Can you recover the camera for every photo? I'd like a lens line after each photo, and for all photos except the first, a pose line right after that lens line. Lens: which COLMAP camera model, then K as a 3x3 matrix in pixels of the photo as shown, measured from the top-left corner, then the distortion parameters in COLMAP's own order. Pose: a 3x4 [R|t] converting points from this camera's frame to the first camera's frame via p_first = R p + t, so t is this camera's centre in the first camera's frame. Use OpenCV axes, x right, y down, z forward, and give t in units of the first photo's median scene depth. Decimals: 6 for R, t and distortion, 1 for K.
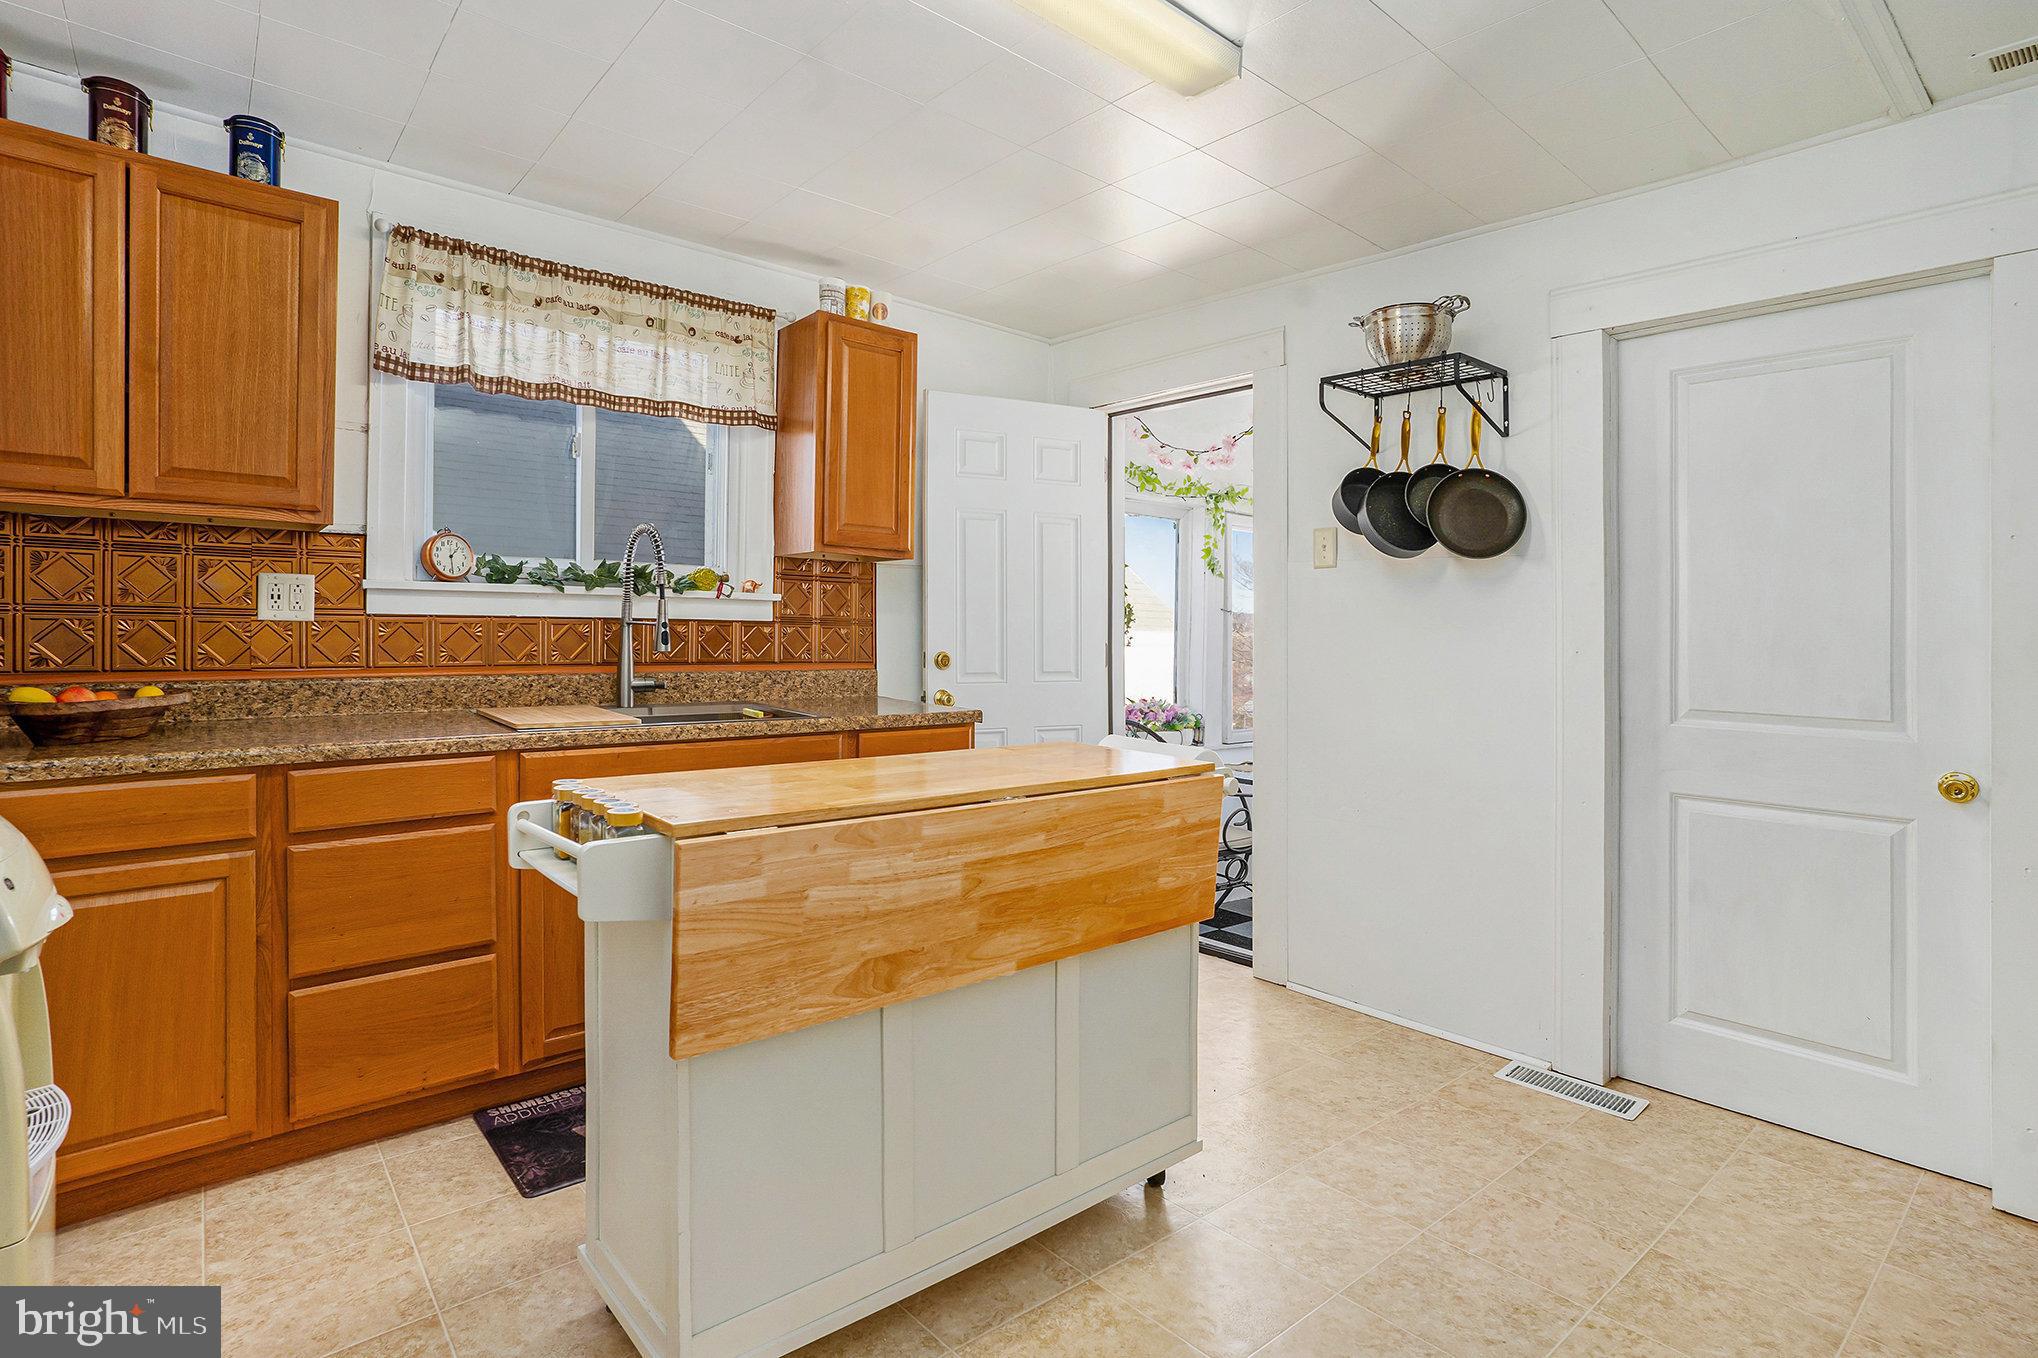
lens RADIAL K [[1001.6, 0, 1029.1], [0, 1001.6, 633.2], [0, 0, 1]] dist [-0.064044, 0.036339]
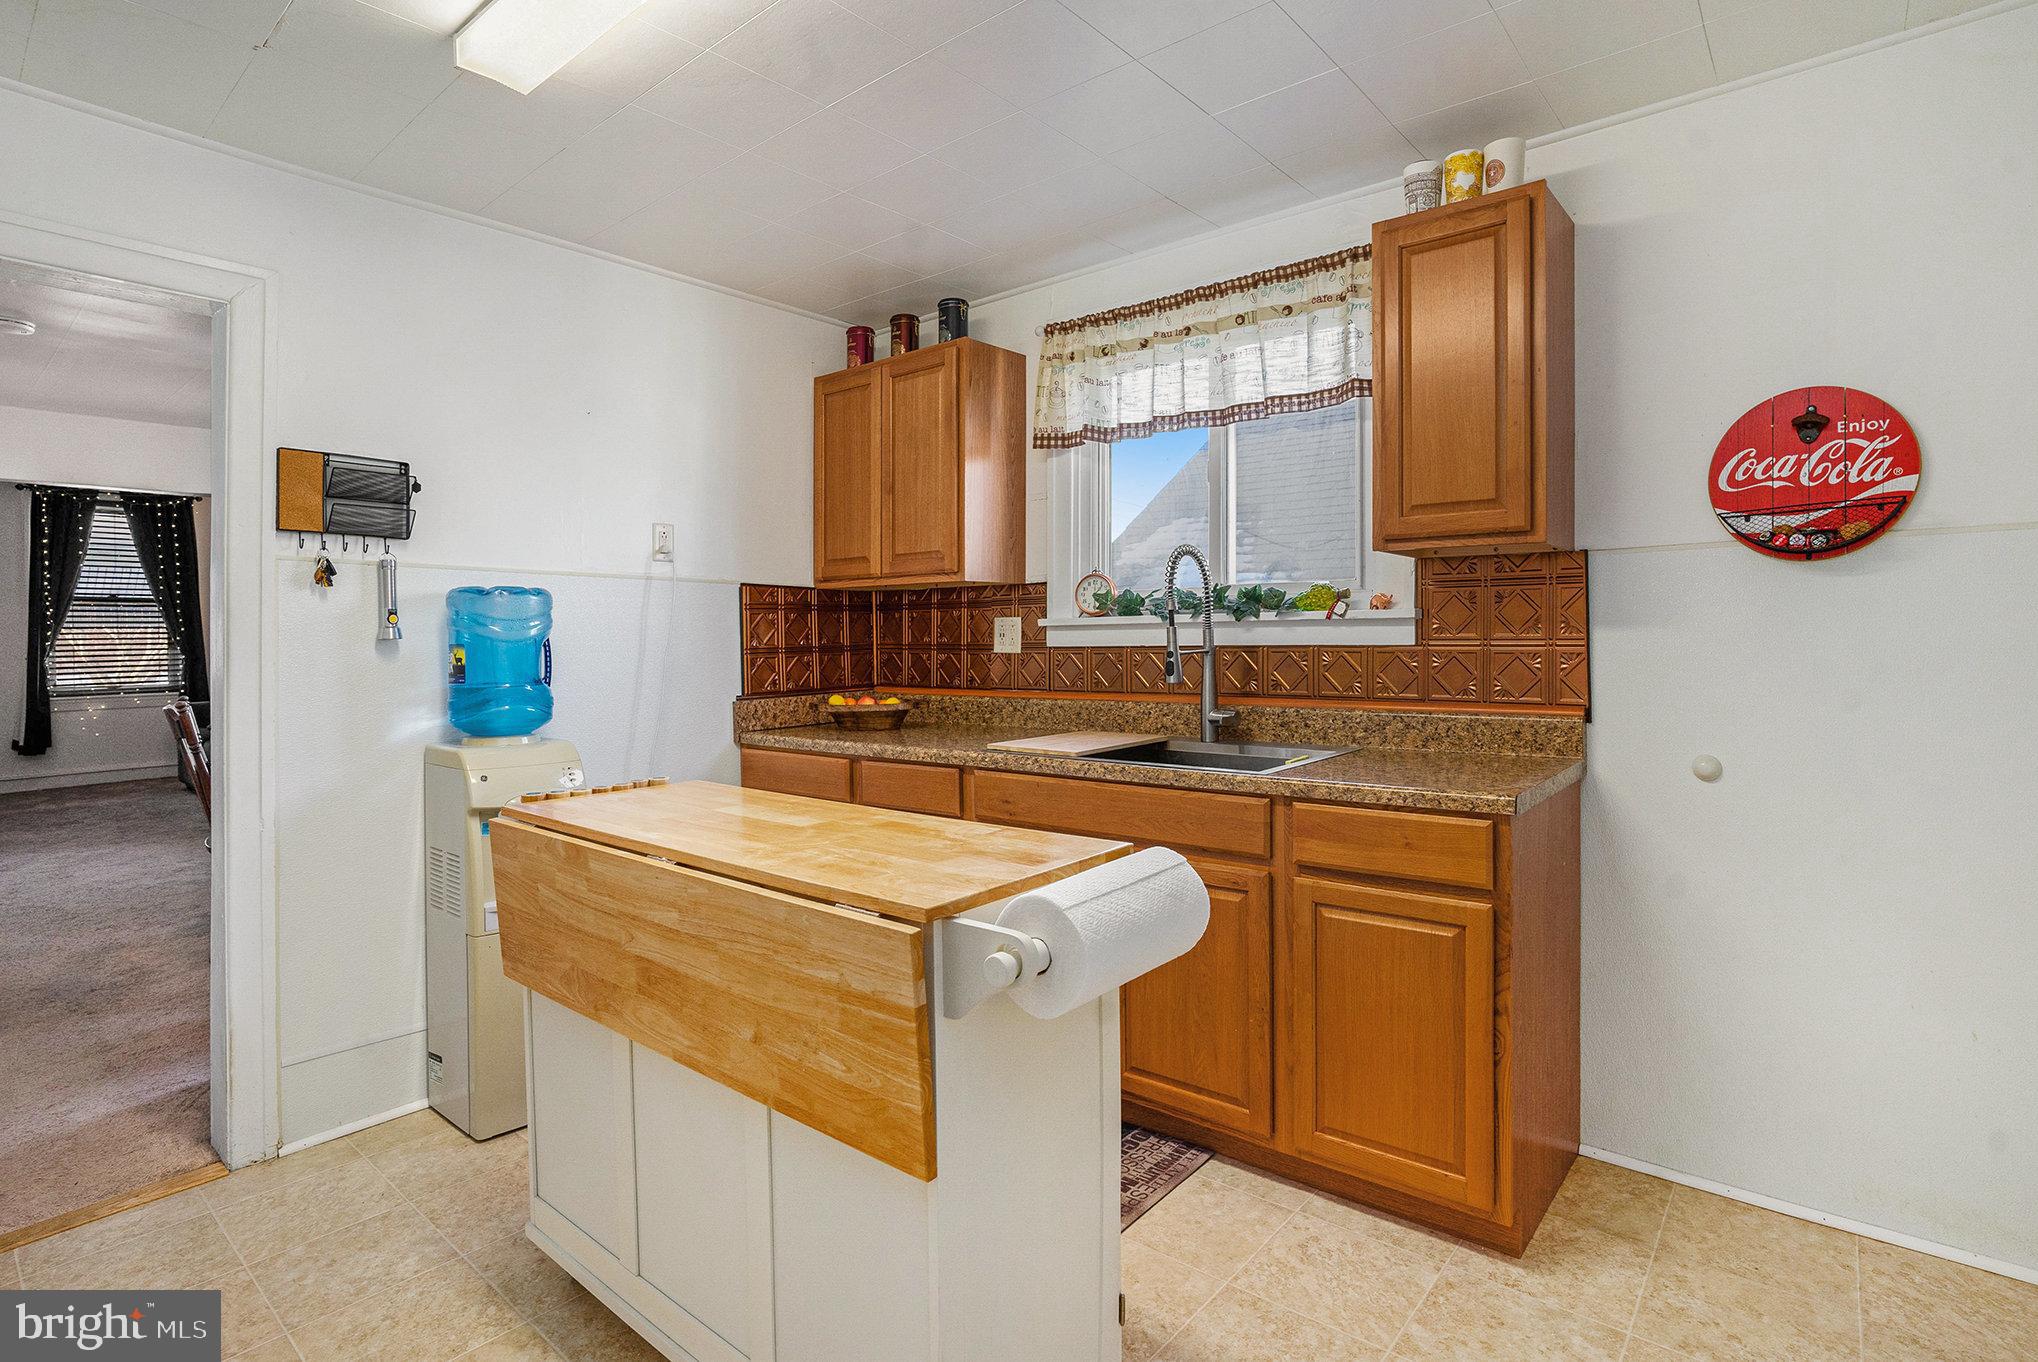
lens RADIAL K [[1041.4, 0, 1009.3], [0, 1041.4, 620.6], [0, 0, 1]] dist [-0.052954, 0.000968]
pose [[0.146969, -0.036218, -0.988478, 0.605350], [0.004261, 0.999343, -0.035983, -0.005649], [0.989132, 0.001077, 0.147027, 0.763814]]
